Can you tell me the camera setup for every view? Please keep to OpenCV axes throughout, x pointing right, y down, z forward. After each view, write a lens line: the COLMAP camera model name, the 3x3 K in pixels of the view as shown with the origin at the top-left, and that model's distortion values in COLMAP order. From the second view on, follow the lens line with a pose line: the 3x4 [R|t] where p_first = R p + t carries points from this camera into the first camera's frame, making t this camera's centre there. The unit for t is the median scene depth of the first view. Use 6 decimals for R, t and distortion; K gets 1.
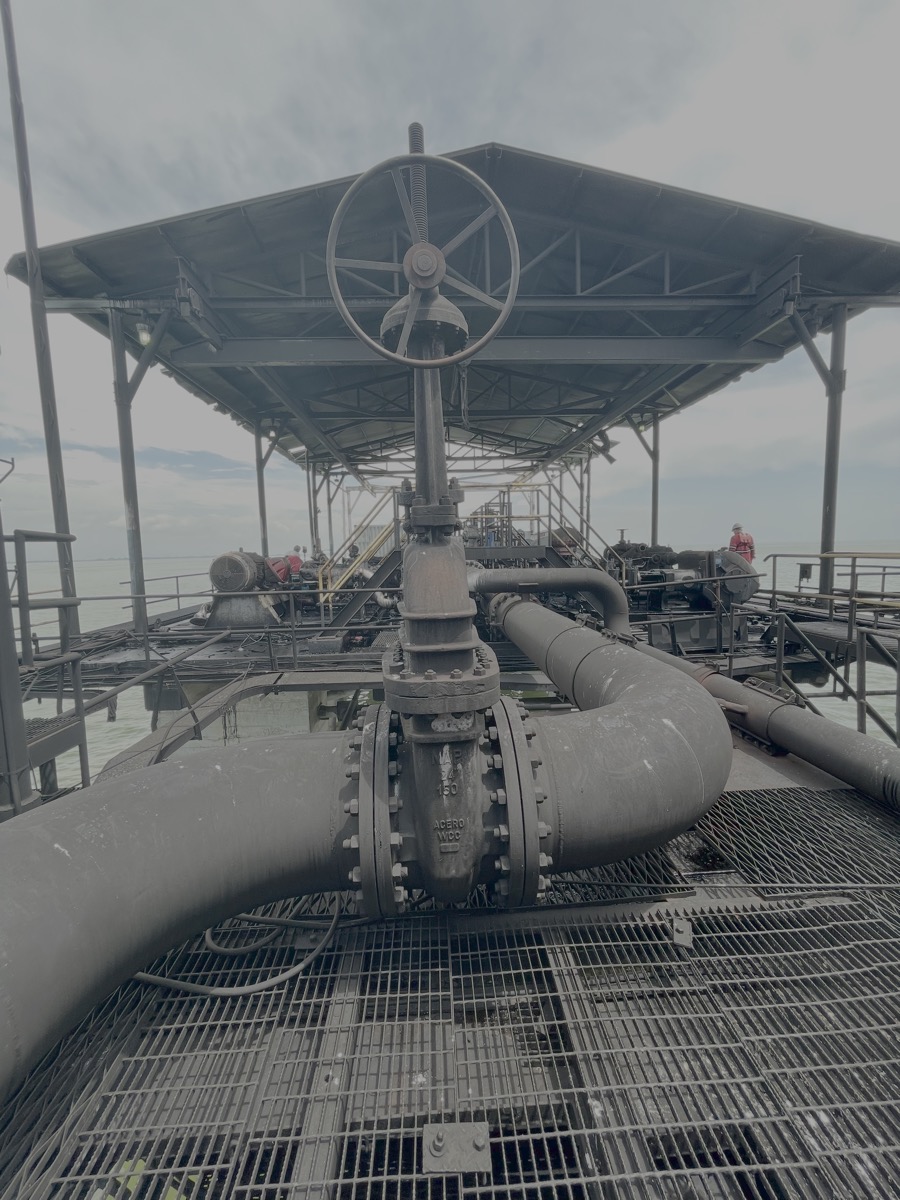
lens RADIAL K [[476.6, 0, 450.0], [0, 476.6, 600.0], [0, 0, 1]] dist [-0.024704, -0.000023]
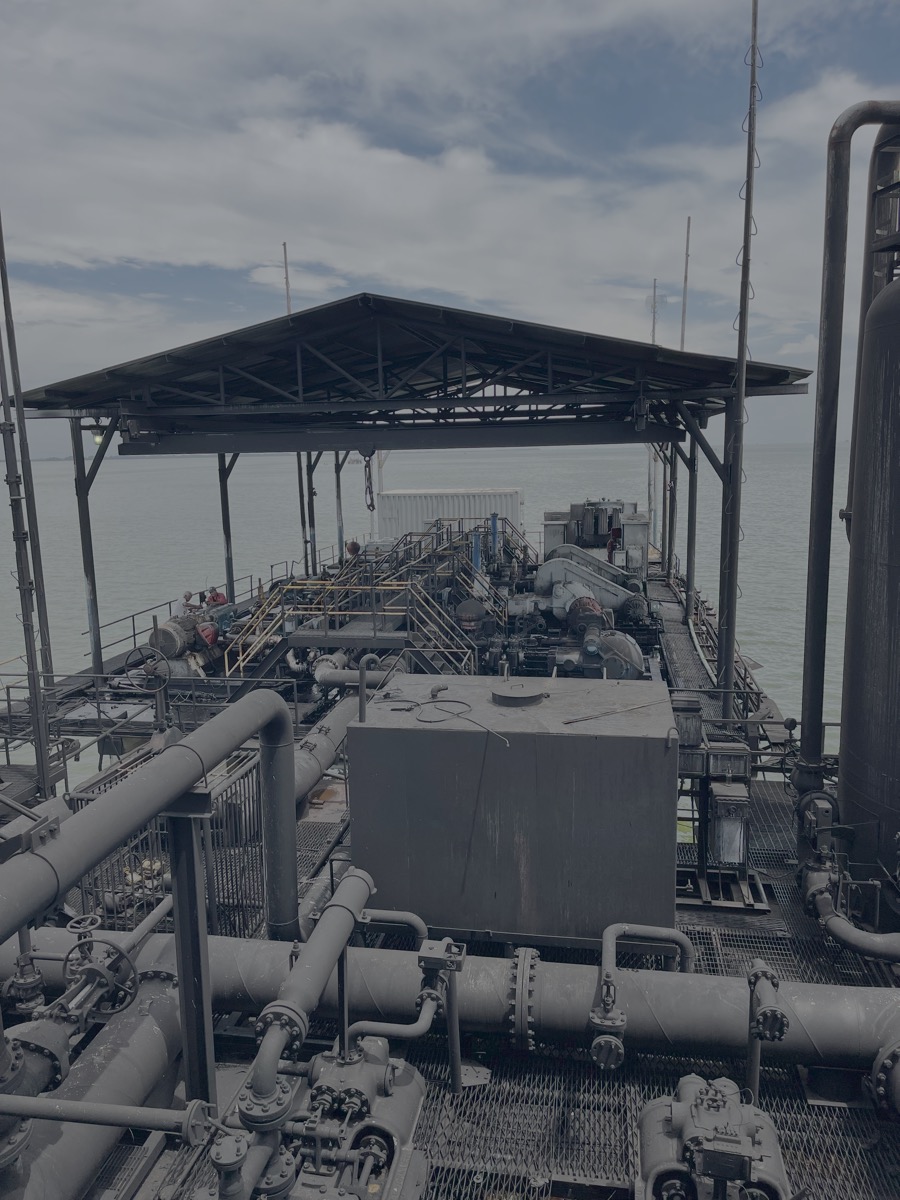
lens RADIAL K [[902.5, 0, 450.0], [0, 902.5, 600.0], [0, 0, 1]] dist [0.001543, 0.000836]
pose [[0.976102, 0.041161, -0.213381, 0.705782], [-0.027161, 0.997307, 0.068129, -0.329331], [0.215611, -0.060705, 0.974591, -1.037120]]
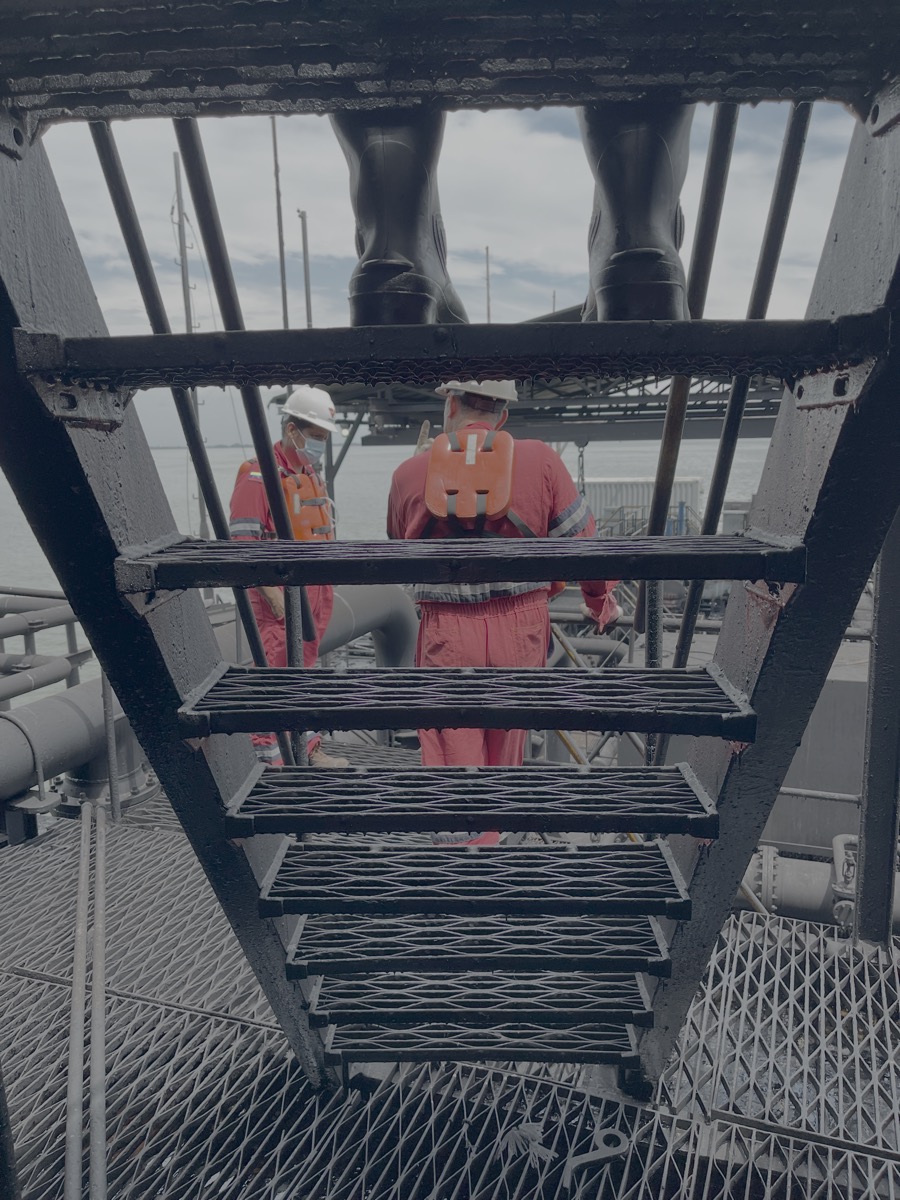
lens RADIAL K [[902.5, 0, 450.0], [0, 902.5, 600.0], [0, 0, 1]] dist [0.001543, 0.000836]
pose [[0.924067, 0.072089, -0.375370, 0.640483], [-0.042646, 0.995367, 0.086176, -0.308483], [0.379843, -0.063624, 0.922860, -1.310250]]
